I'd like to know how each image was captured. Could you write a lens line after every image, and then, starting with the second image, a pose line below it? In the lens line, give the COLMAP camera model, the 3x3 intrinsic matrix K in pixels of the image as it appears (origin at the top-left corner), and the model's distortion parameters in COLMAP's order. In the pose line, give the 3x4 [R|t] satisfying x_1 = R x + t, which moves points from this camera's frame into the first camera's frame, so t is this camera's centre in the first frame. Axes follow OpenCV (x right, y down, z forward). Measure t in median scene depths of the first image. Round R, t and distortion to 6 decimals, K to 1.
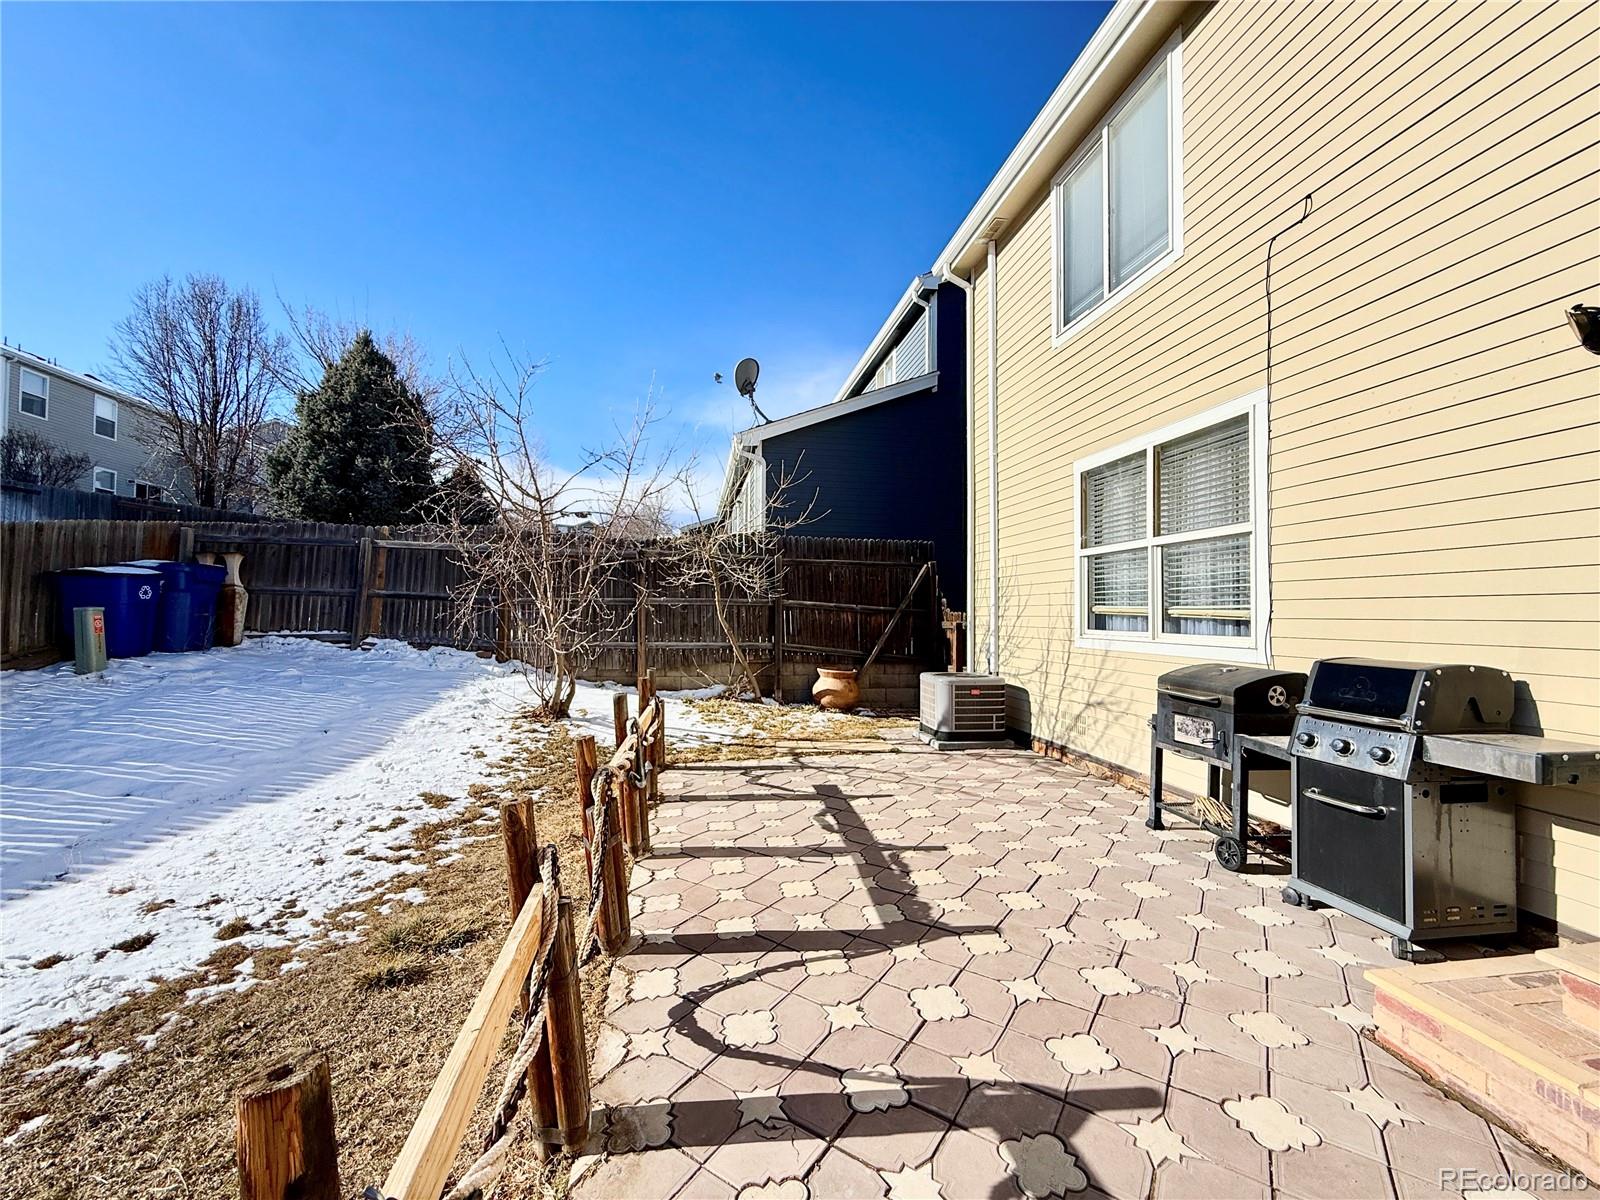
lens RADIAL K [[636.0, 0, 792.4], [0, 636.0, 602.4], [0, 0, 1]] dist [0.000384, -0.000069]
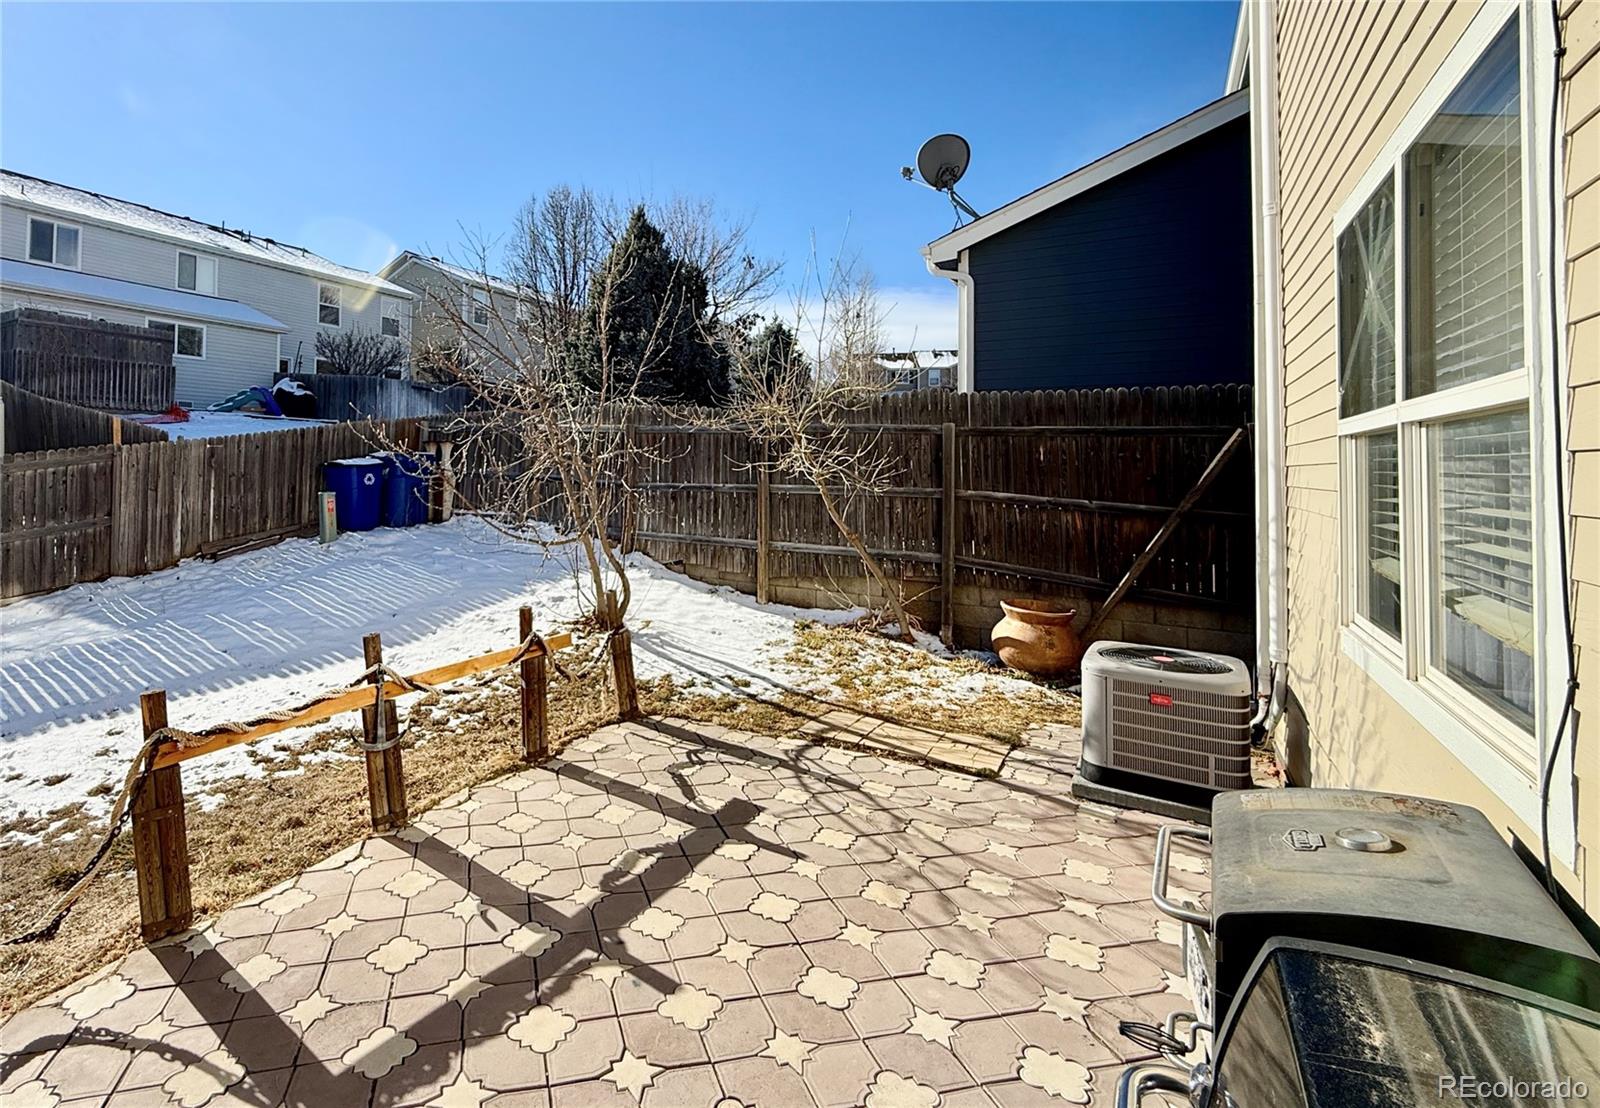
lens RADIAL K [[764.7, 0, 643.4], [0, 764.7, 451.7], [0, 0, 1]] dist [0.000882, 0.000103]
pose [[0.734900, -0.011798, -0.678072, 0.526587], [0.005224, 0.999917, -0.011737, -0.066600], [0.678155, 0.005083, 0.734901, 0.364620]]
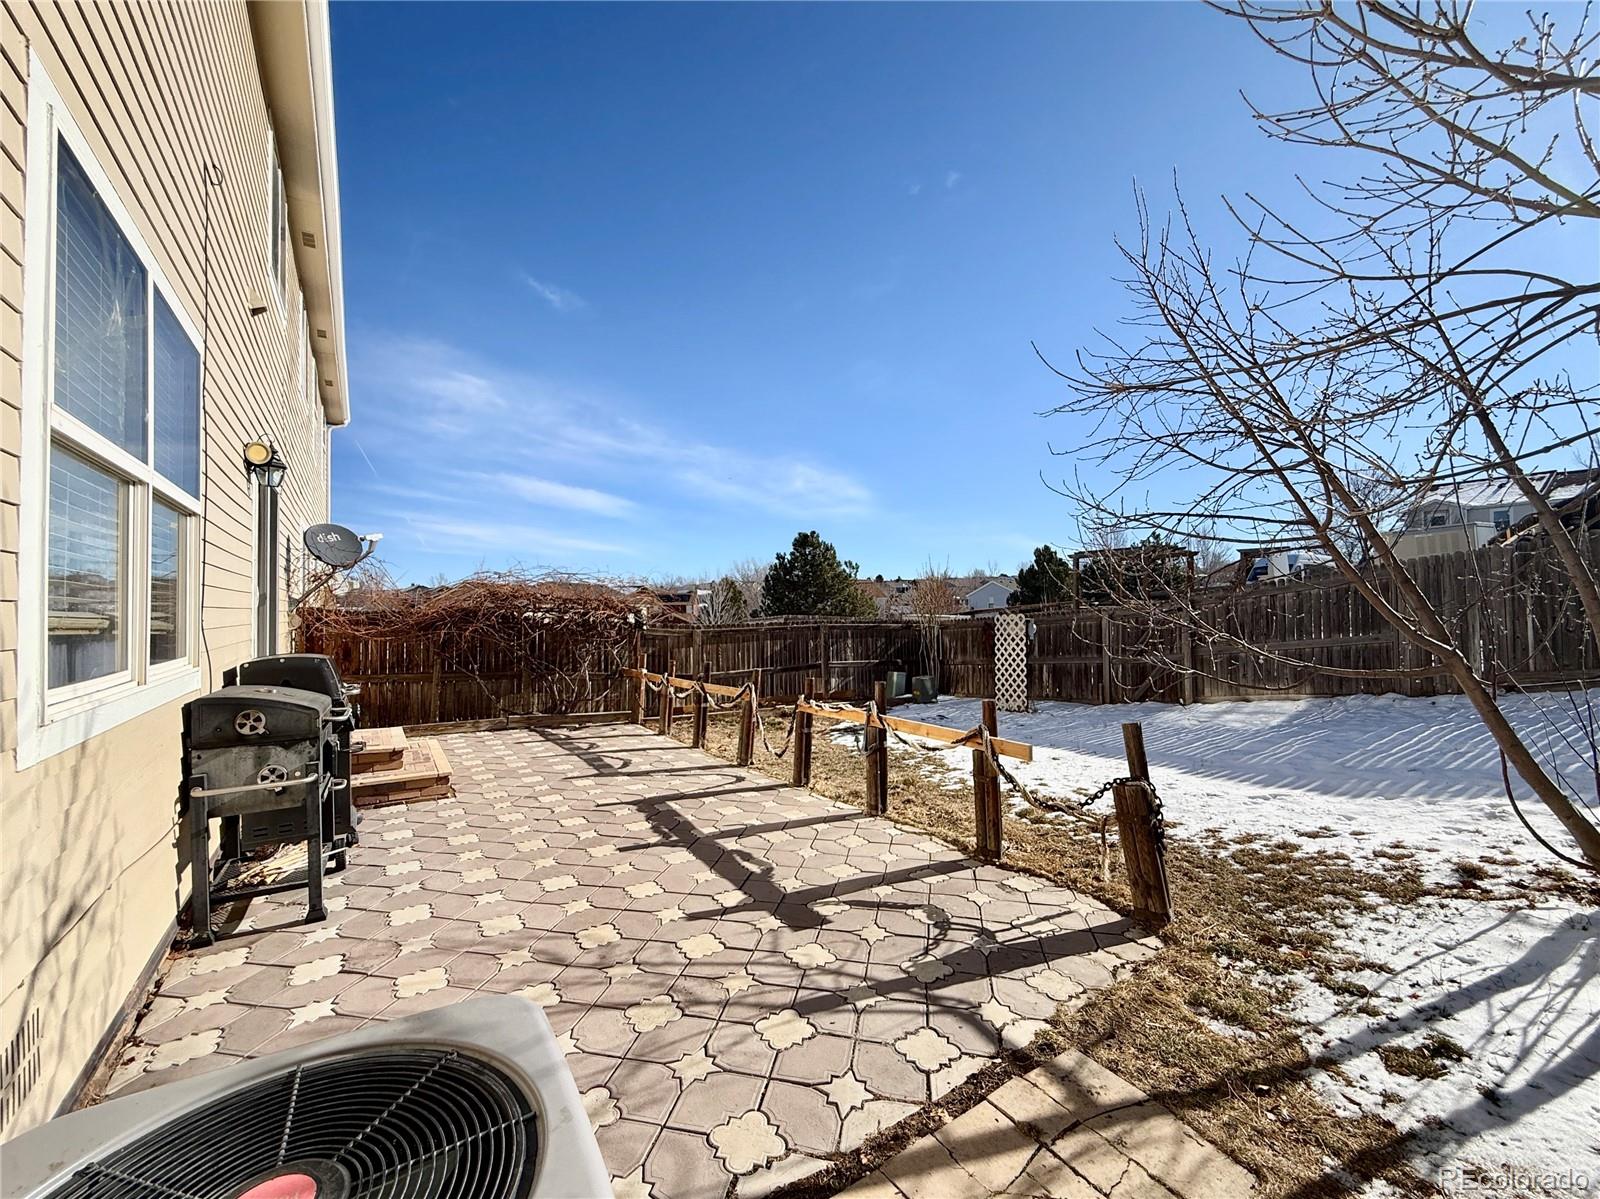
lens RADIAL K [[656.5, 0, 794.6], [0, 656.5, 601.4], [0, 0, 1]] dist [-0.000423, 0.000270]
pose [[-0.911476, -0.007126, -0.411291, 0.320275], [0.006730, 0.999458, -0.032232, 0.018358], [0.411298, -0.032147, -0.910934, 1.596444]]
